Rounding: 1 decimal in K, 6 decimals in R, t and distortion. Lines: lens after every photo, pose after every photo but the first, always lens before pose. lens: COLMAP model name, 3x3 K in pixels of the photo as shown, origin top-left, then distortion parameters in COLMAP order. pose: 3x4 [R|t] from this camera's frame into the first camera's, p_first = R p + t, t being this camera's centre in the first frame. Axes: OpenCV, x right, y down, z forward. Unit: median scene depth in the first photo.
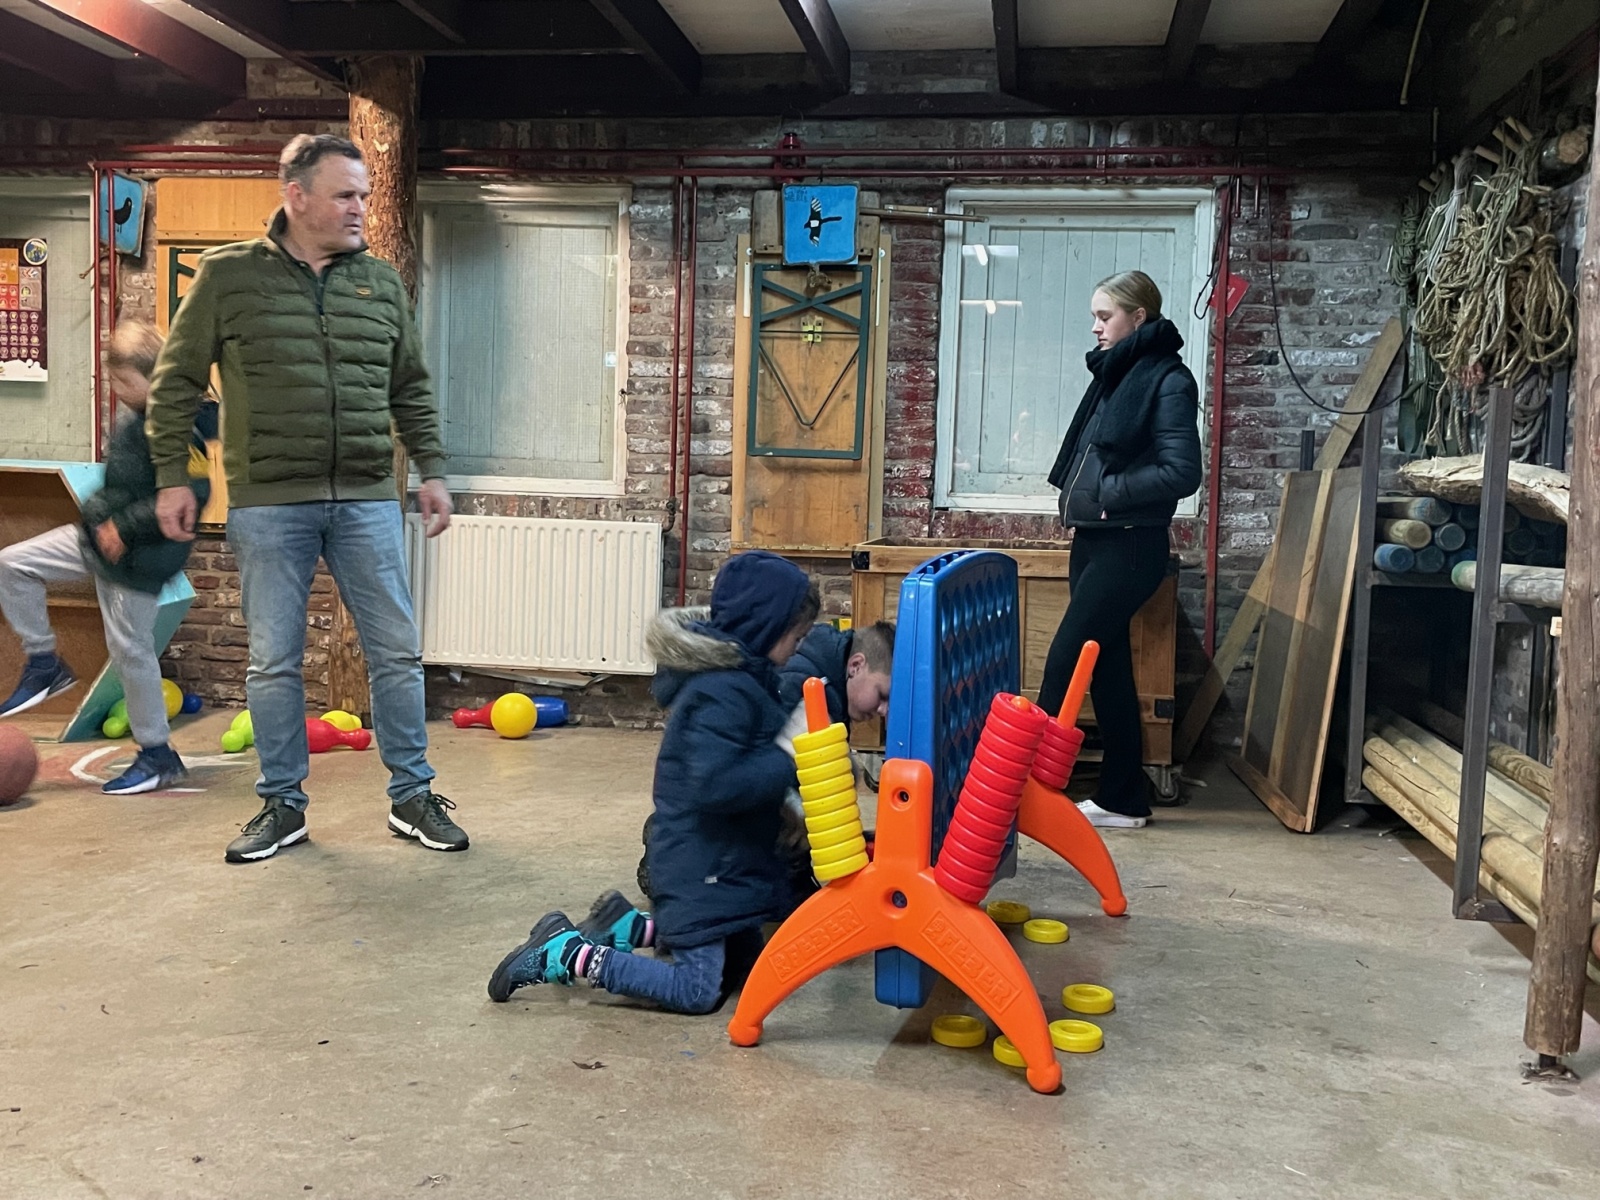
lens RADIAL K [[1573.6, 0, 800.4], [0, 1573.6, 598.4], [0, 0, 1]] dist [0.018876, 0.000000]
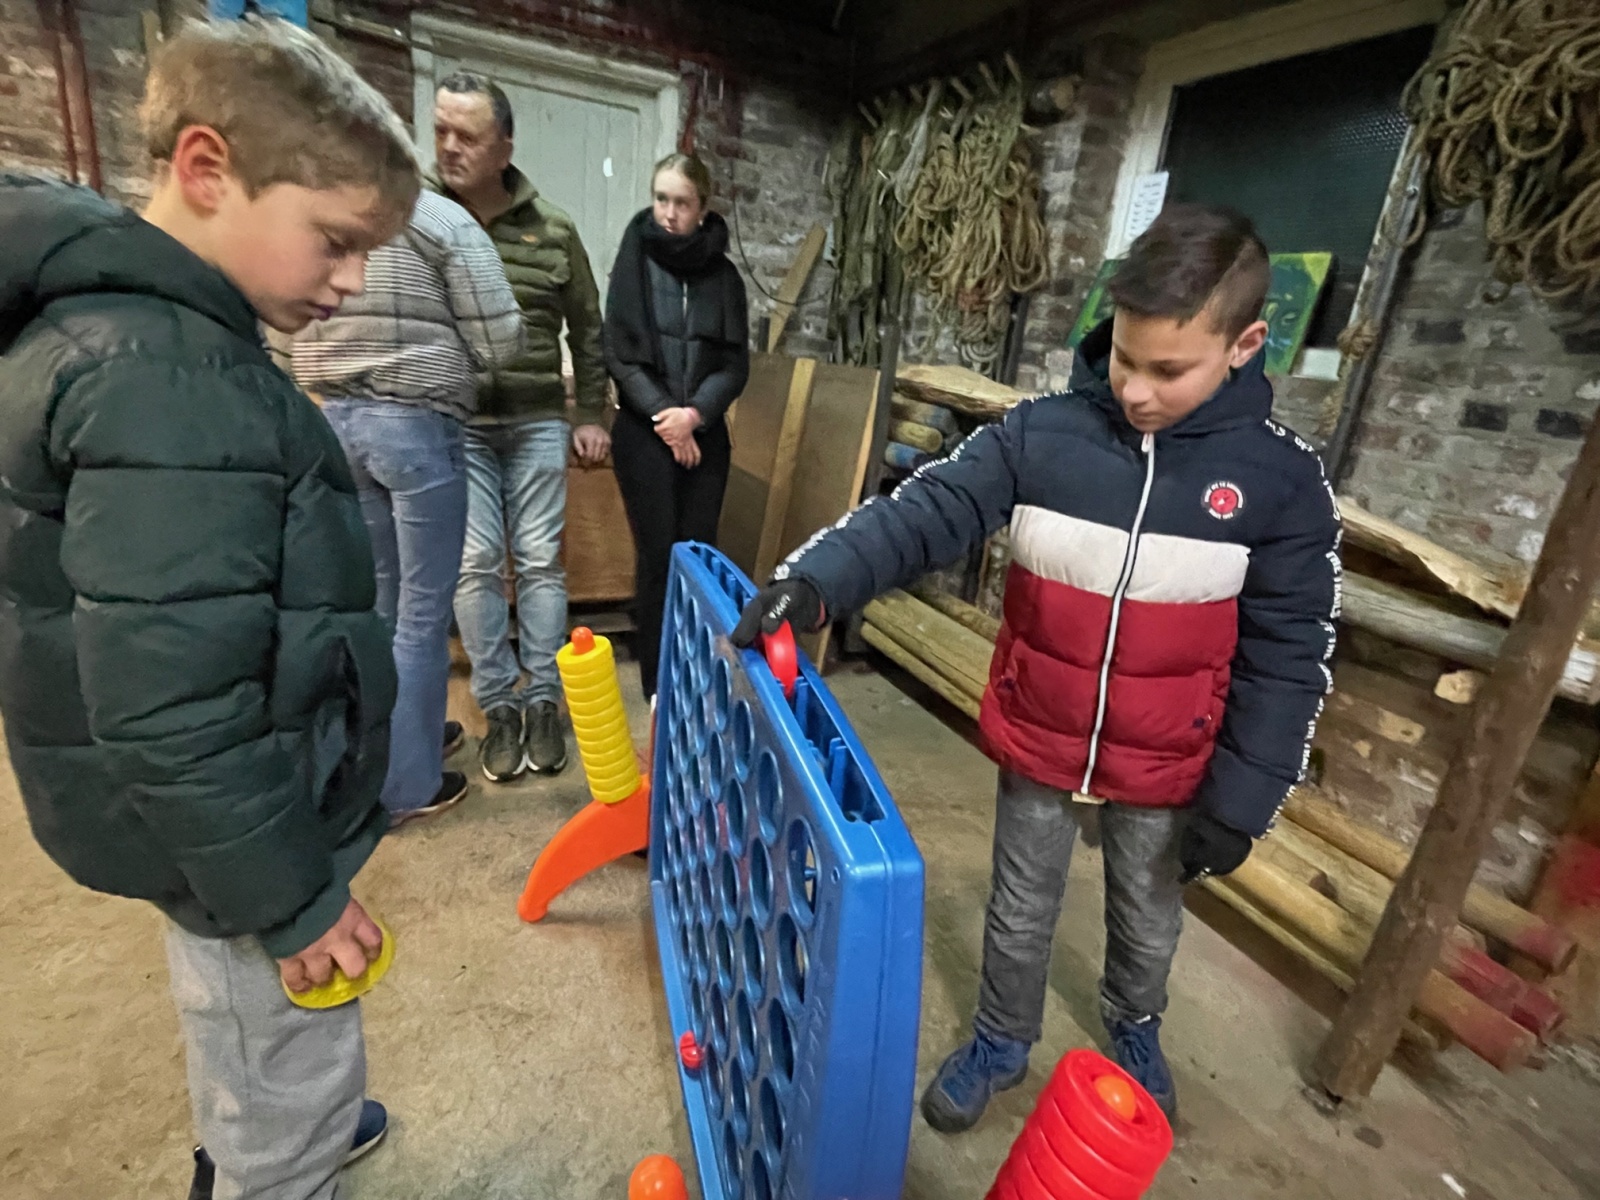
lens RADIAL K [[829.9, 0, 804.1], [0, 829.9, 607.5], [0, 0, 1]] dist [-0.002793, -0.001446]
pose [[0.828376, -0.124495, 0.546164, -0.028088], [-0.036636, 0.960864, 0.274589, -0.065306], [-0.558974, -0.247472, 0.791395, 0.405790]]
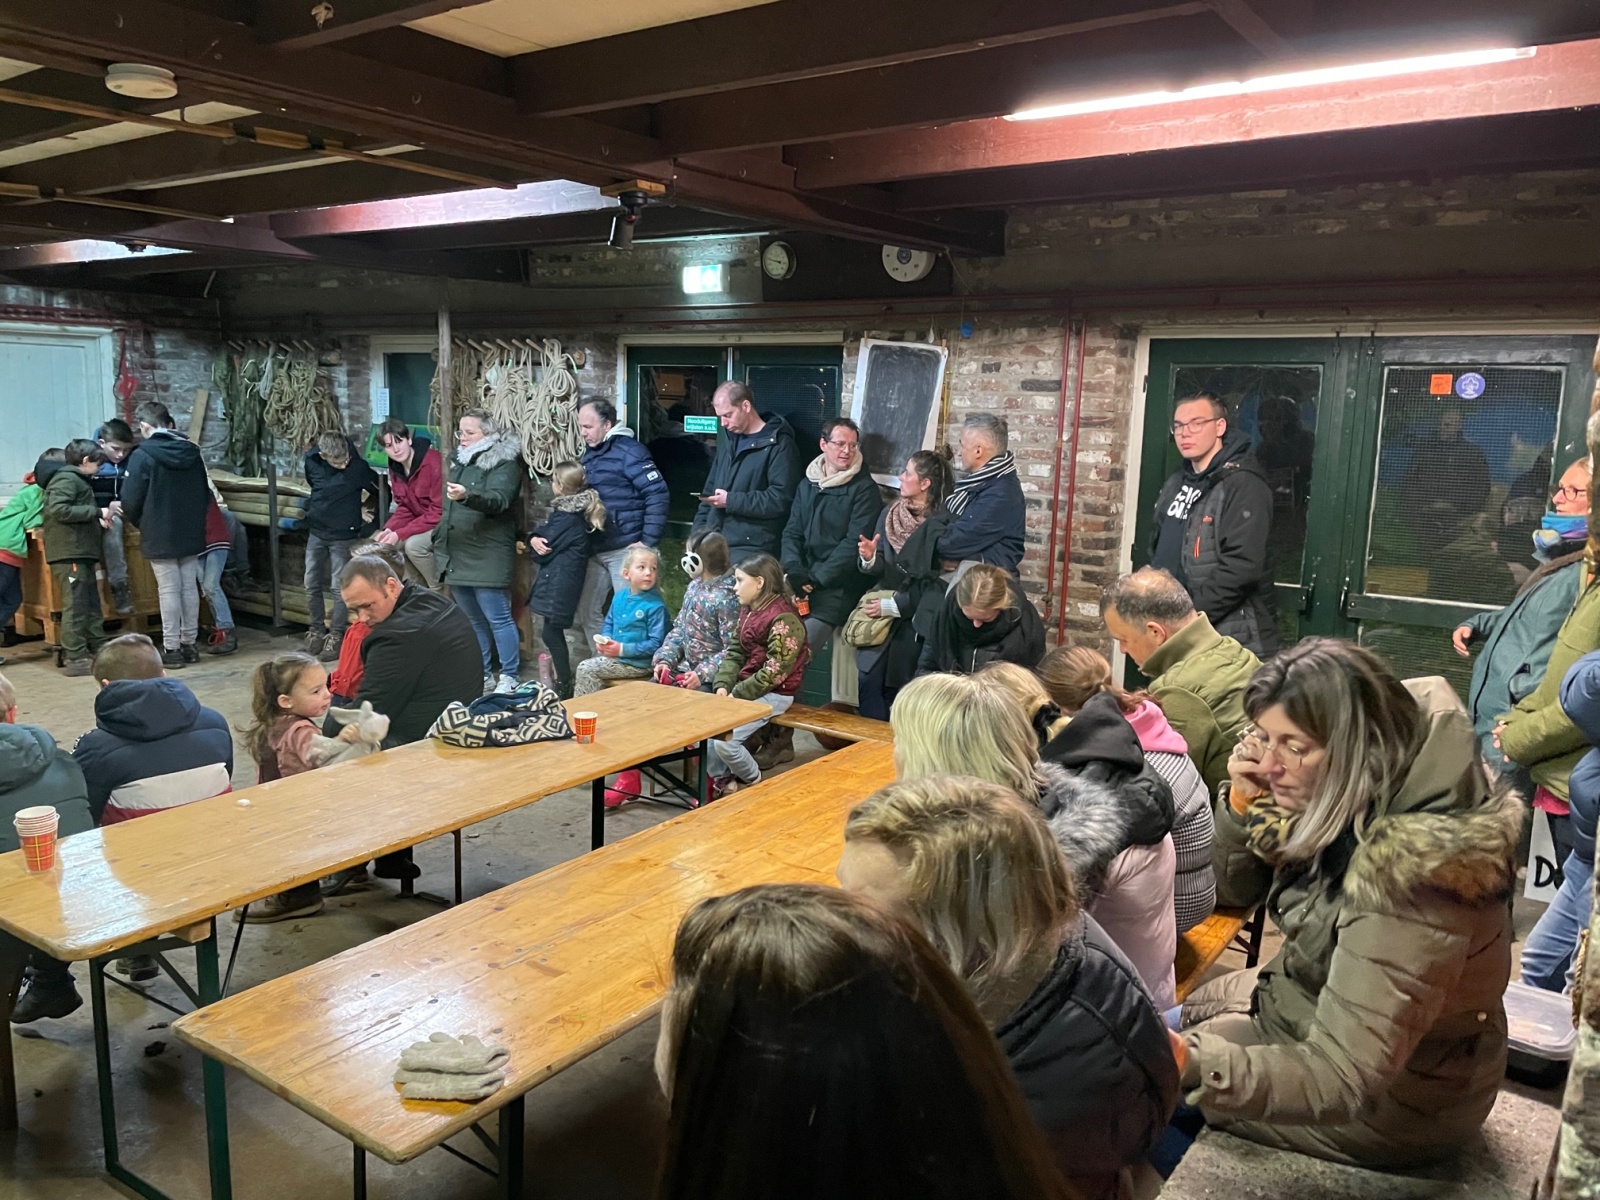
lens RADIAL K [[1201.6, 0, 808.1], [0, 1201.6, 594.8], [0, 0, 1]] dist [0.058210, -0.075814]
pose [[0.451372, -0.155689, 0.878649, -0.711169], [0.054529, 0.987634, 0.146988, -0.113538], [-0.890668, -0.018434, 0.454280, -0.435075]]
